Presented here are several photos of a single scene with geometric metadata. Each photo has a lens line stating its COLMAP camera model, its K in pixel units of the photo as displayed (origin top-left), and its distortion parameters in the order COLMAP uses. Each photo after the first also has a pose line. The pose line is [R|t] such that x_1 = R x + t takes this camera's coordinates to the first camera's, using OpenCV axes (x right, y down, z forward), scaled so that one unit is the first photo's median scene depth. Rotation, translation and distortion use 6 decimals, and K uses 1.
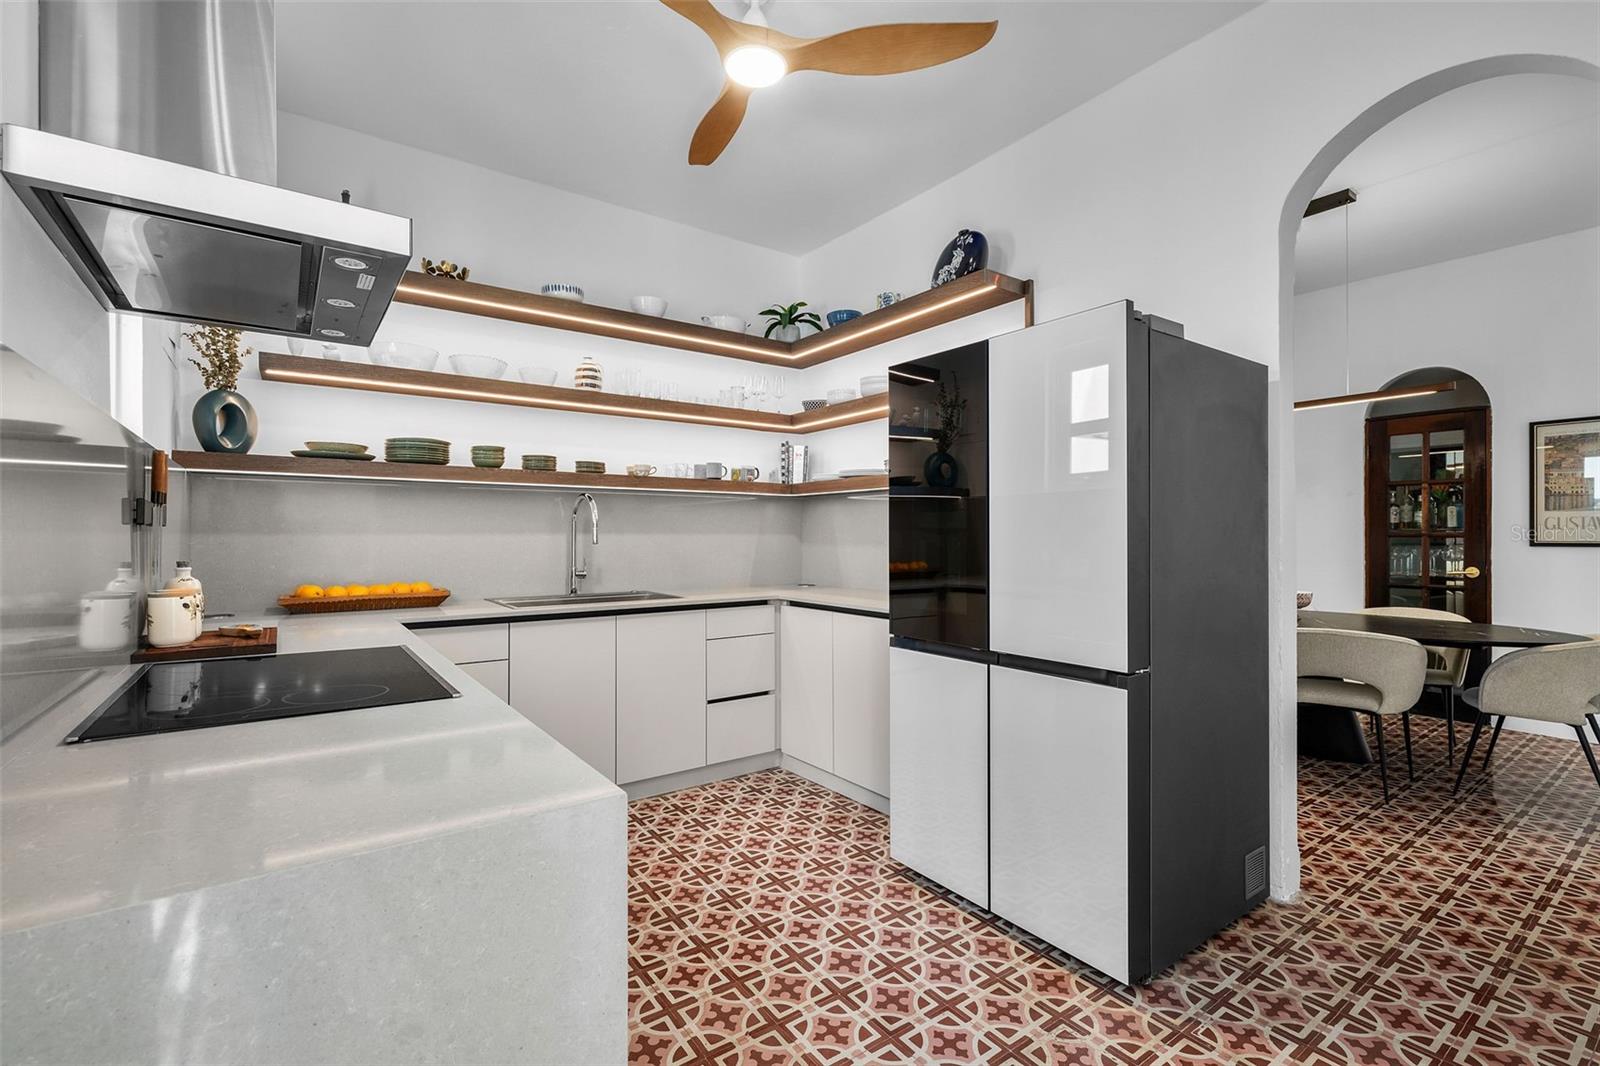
lens RADIAL K [[721.0, 0, 801.4], [0, 721.0, 523.2], [0, 0, 1]] dist [-0.018521, 0.027097]
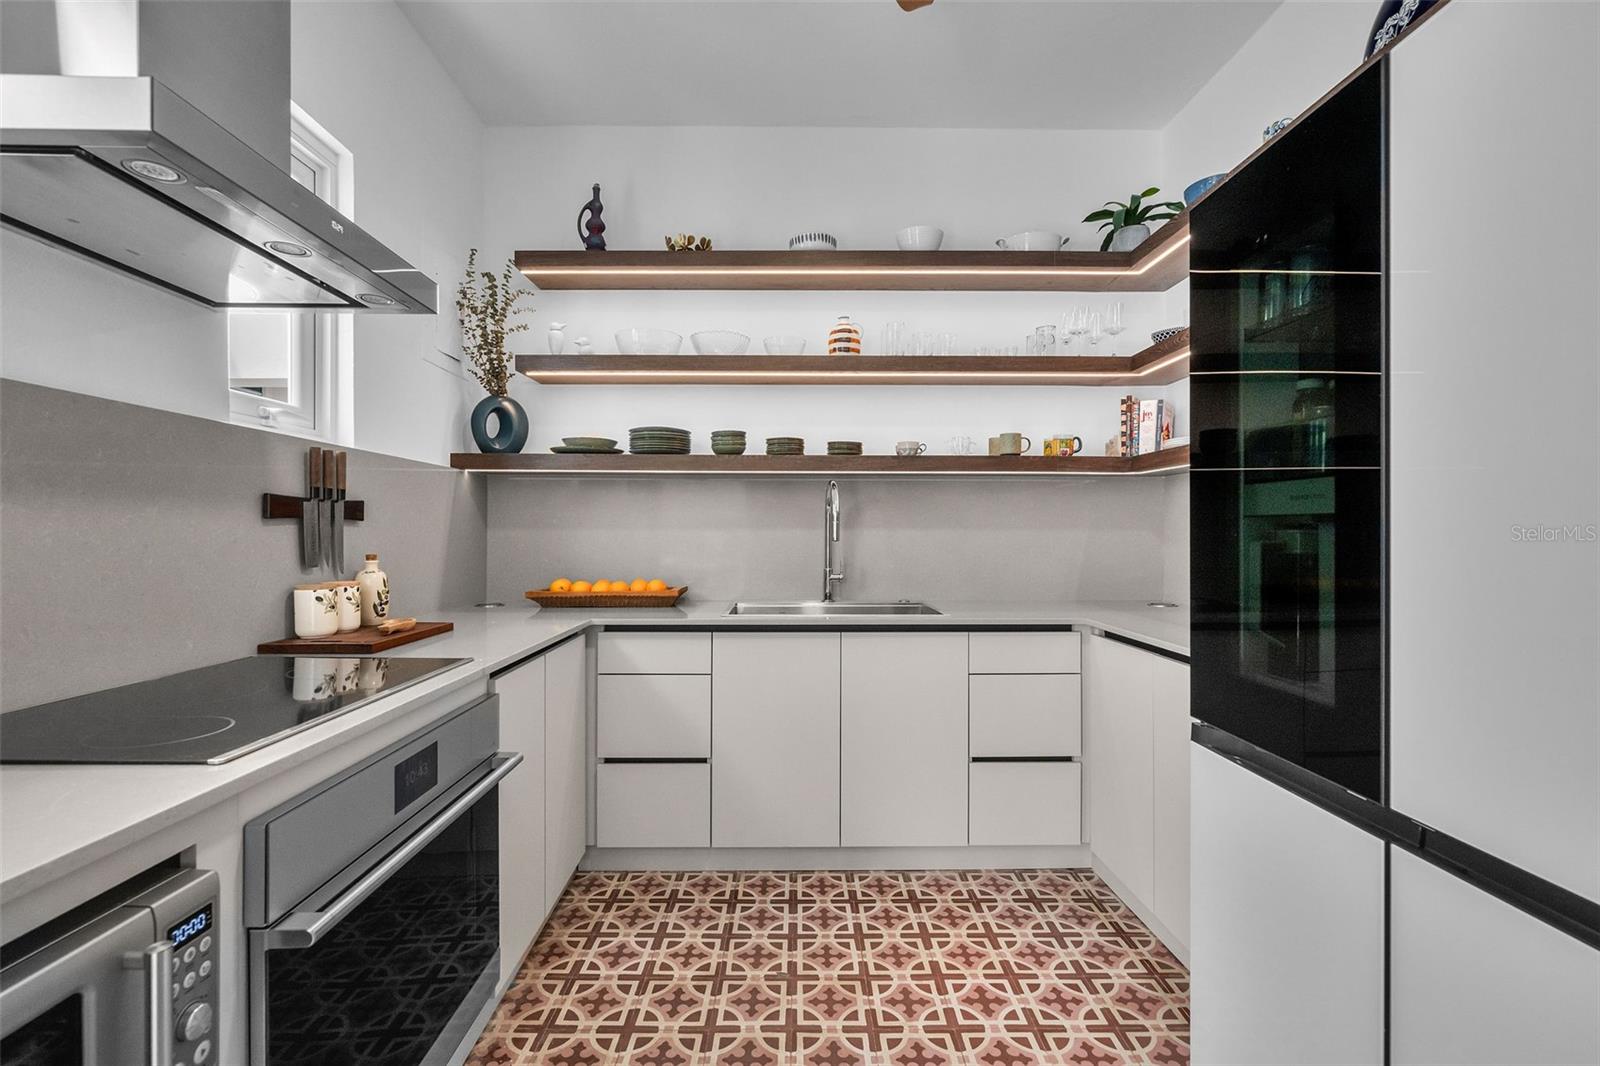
lens RADIAL K [[721.0, 0, 801.4], [0, 721.0, 523.2], [0, 0, 1]] dist [-0.018521, 0.027097]
pose [[0.813268, -0.004922, -0.581868, 0.154496], [0.008378, 0.999960, 0.003252, 0.005550], [0.581828, -0.007520, 0.813277, 0.308070]]
